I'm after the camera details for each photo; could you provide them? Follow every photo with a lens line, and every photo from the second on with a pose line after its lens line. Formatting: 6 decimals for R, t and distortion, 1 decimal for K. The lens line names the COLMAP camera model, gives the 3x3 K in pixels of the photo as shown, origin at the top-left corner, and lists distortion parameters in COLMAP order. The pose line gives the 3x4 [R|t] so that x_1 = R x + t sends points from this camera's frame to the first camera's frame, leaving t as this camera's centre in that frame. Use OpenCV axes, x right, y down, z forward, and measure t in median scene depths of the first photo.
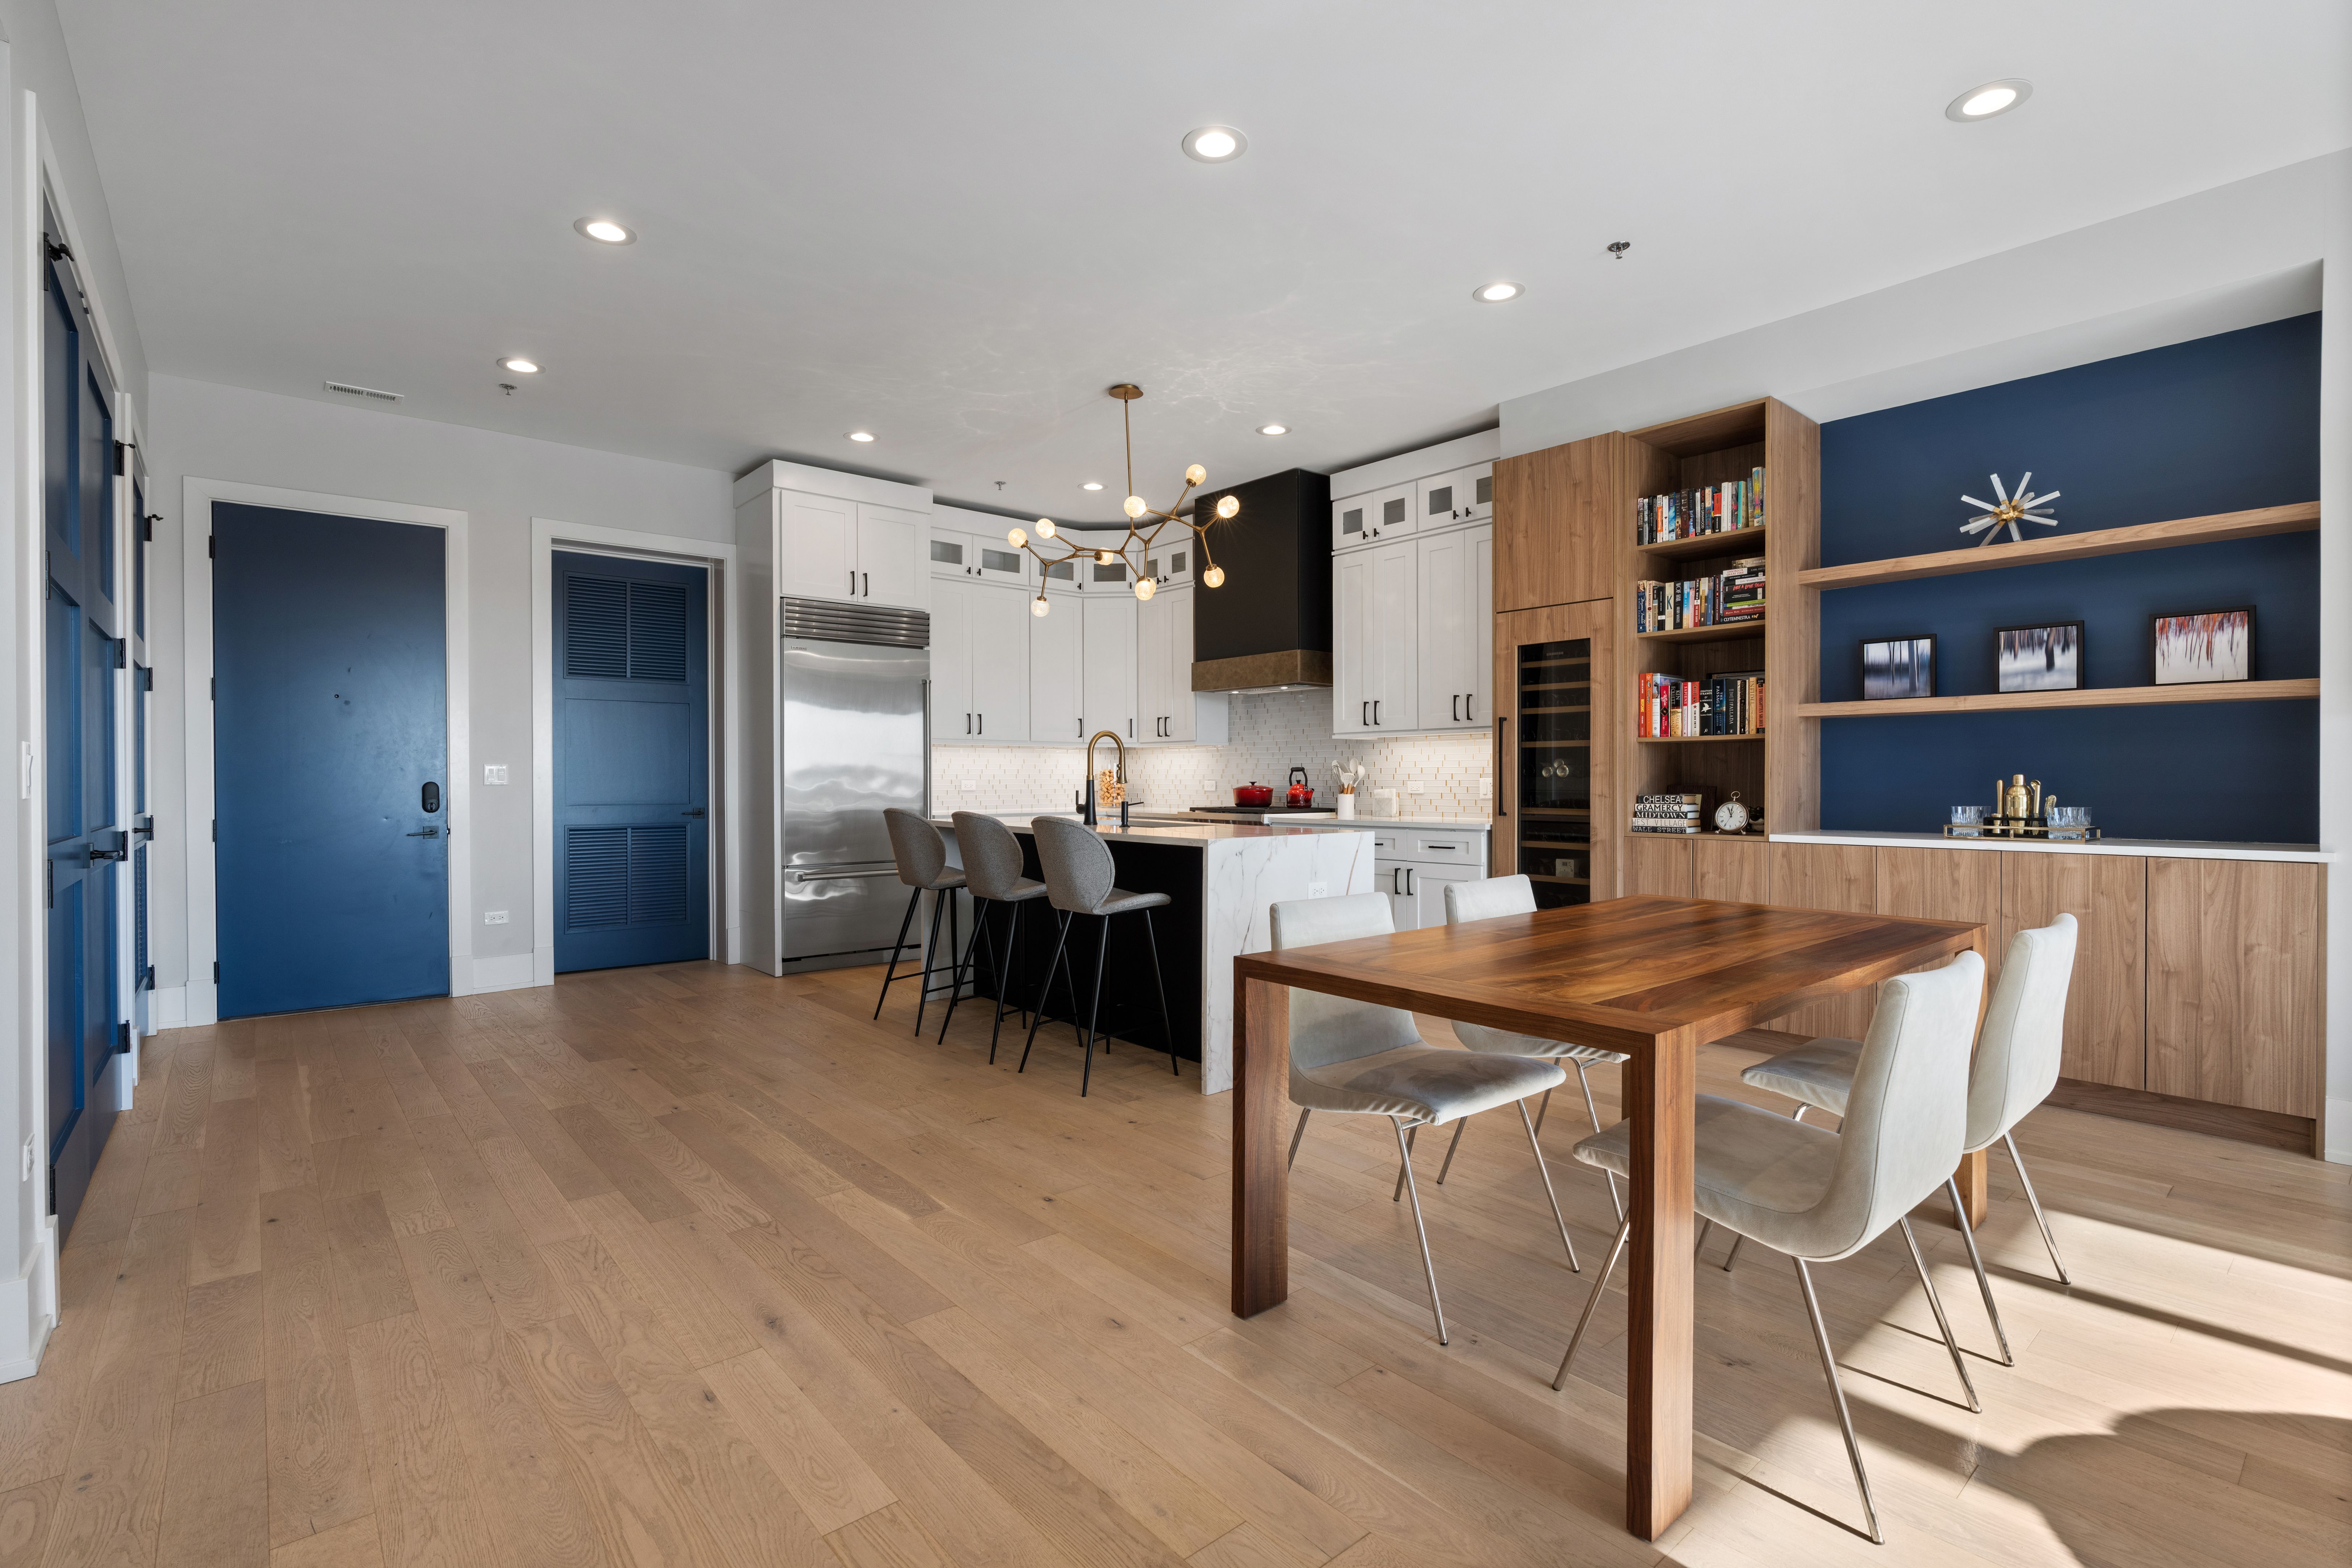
lens RADIAL K [[1084.2, 0, 1160.7], [0, 1084.2, 795.5], [0, 0, 1]] dist [-0.011454, 0.006394]
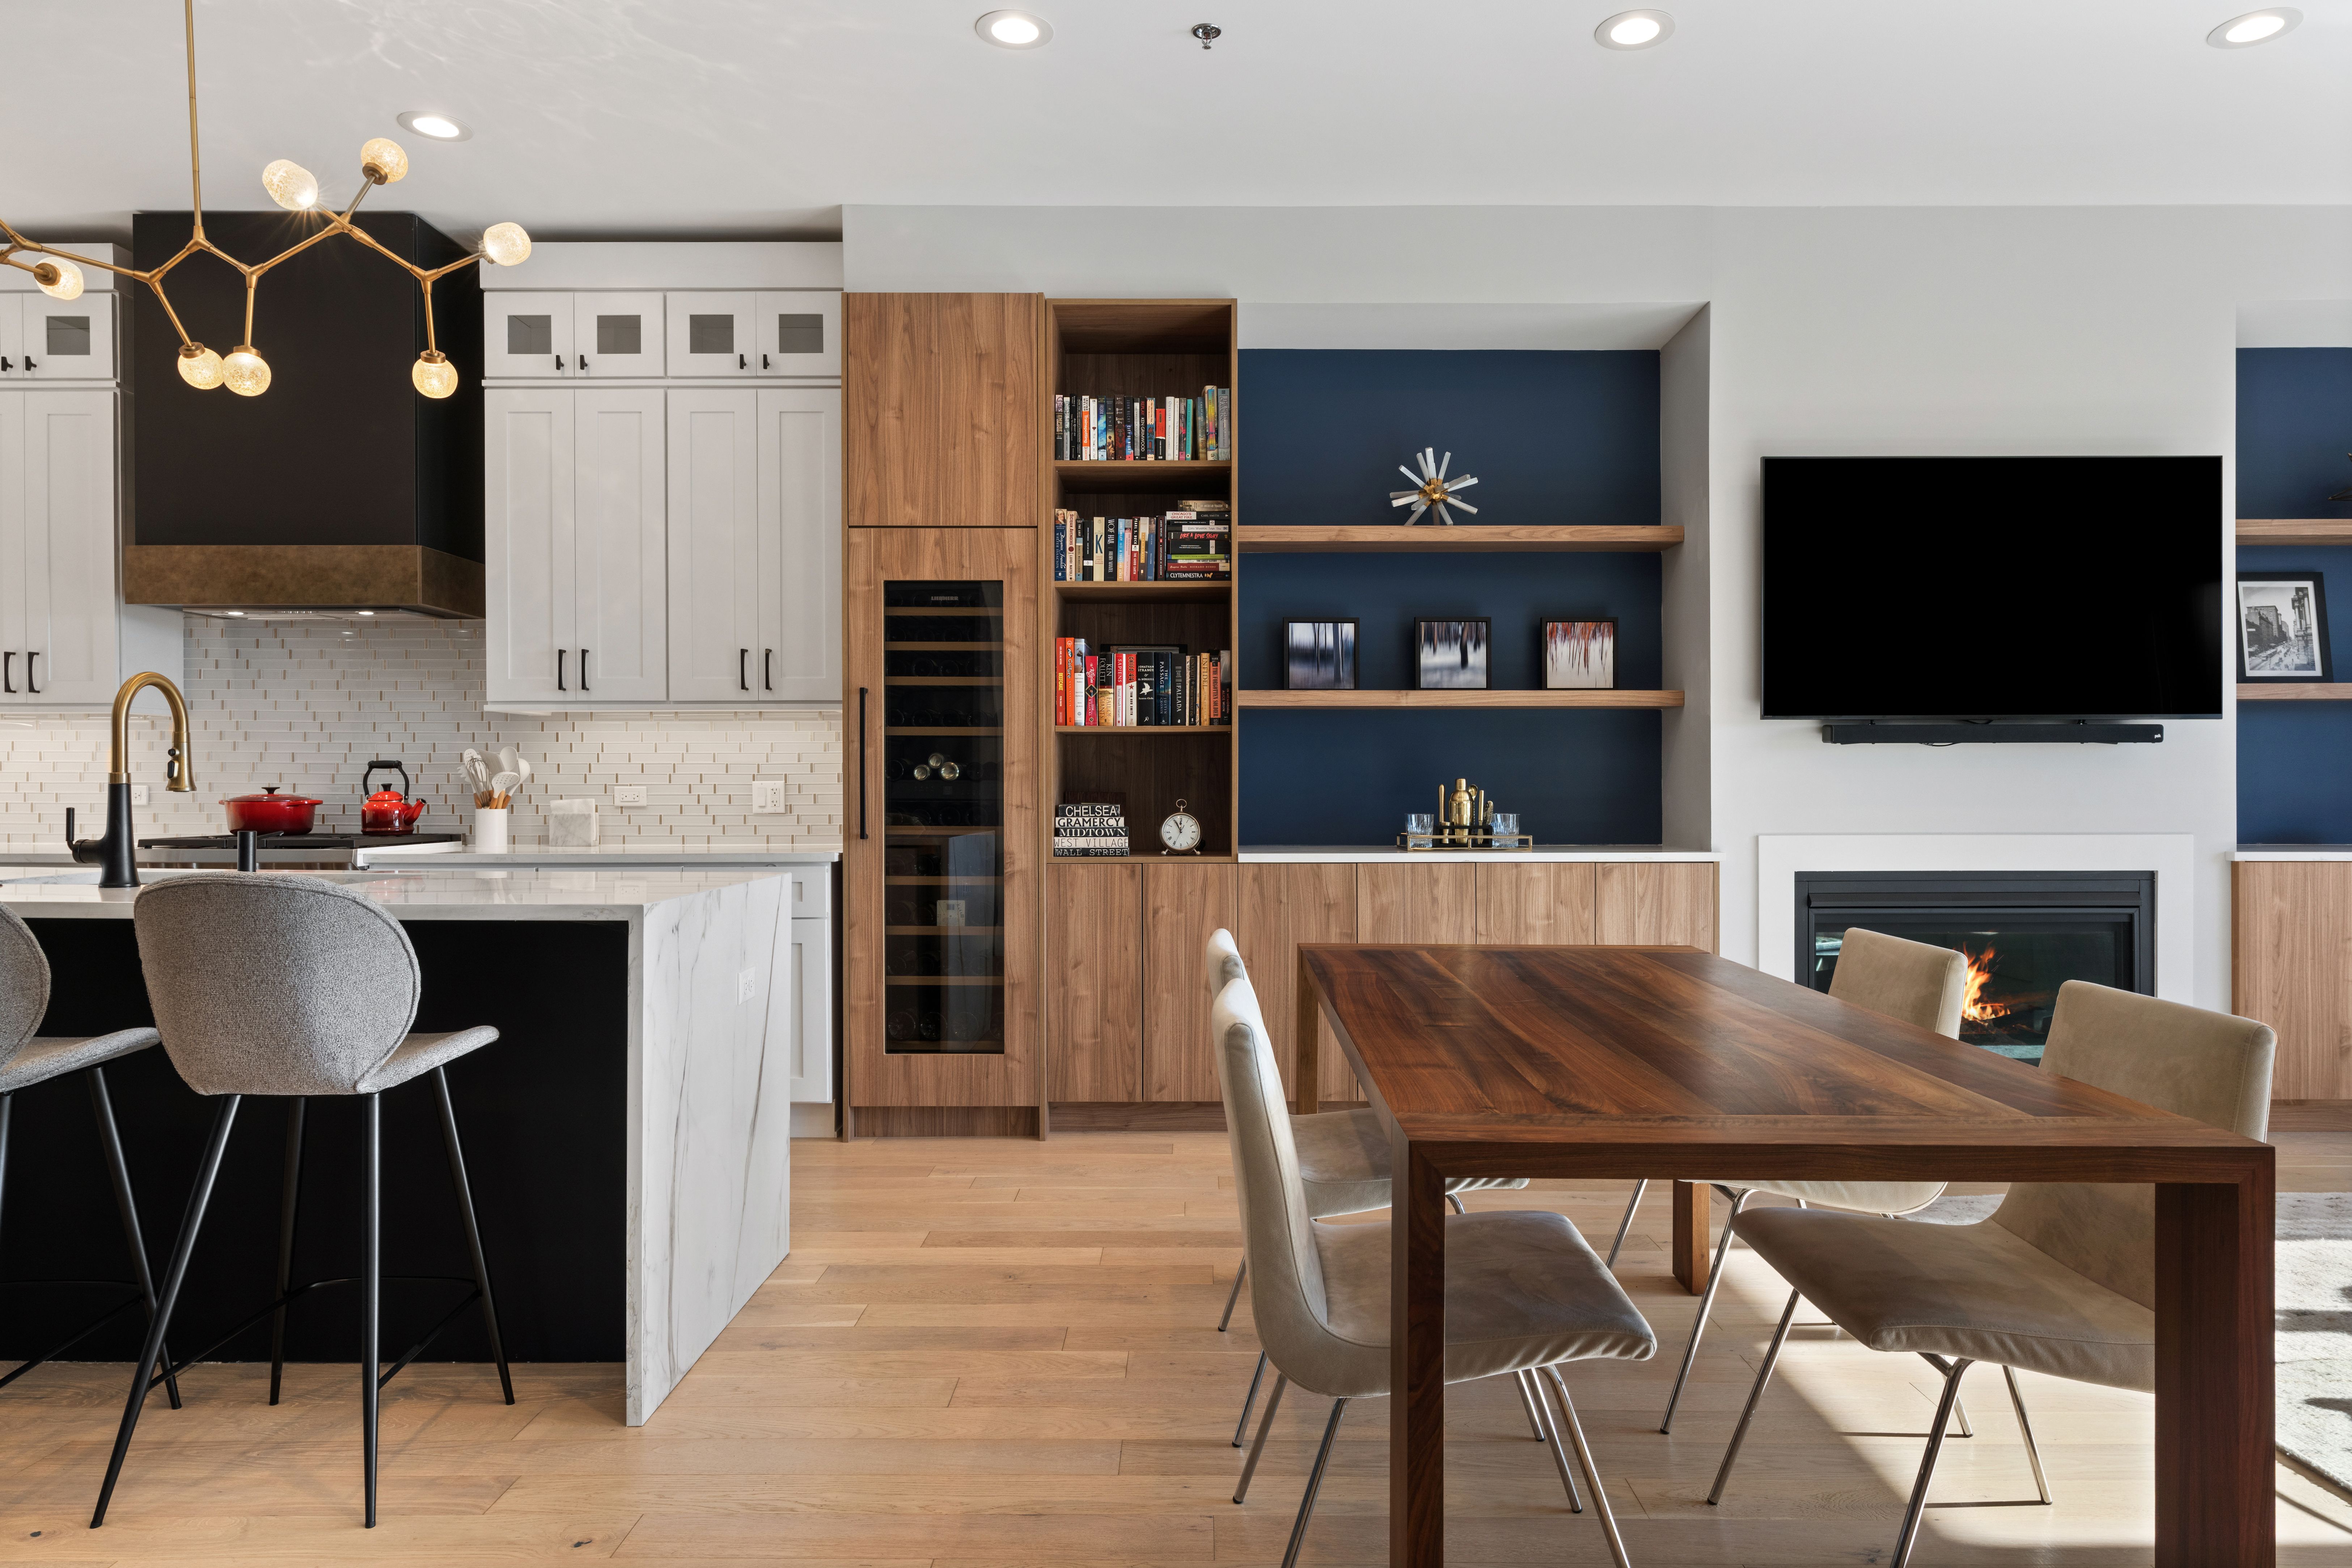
lens RADIAL K [[1448.1, 0, 1199.0], [0, 1448.1, 787.5], [0, 0, 1]] dist [0.002464, 0.000618]
pose [[0.643950, -0.001175, 0.765066, -0.231137], [0.010267, 0.999922, -0.007106, -0.004369], [-0.764998, 0.012431, 0.643912, 0.298980]]
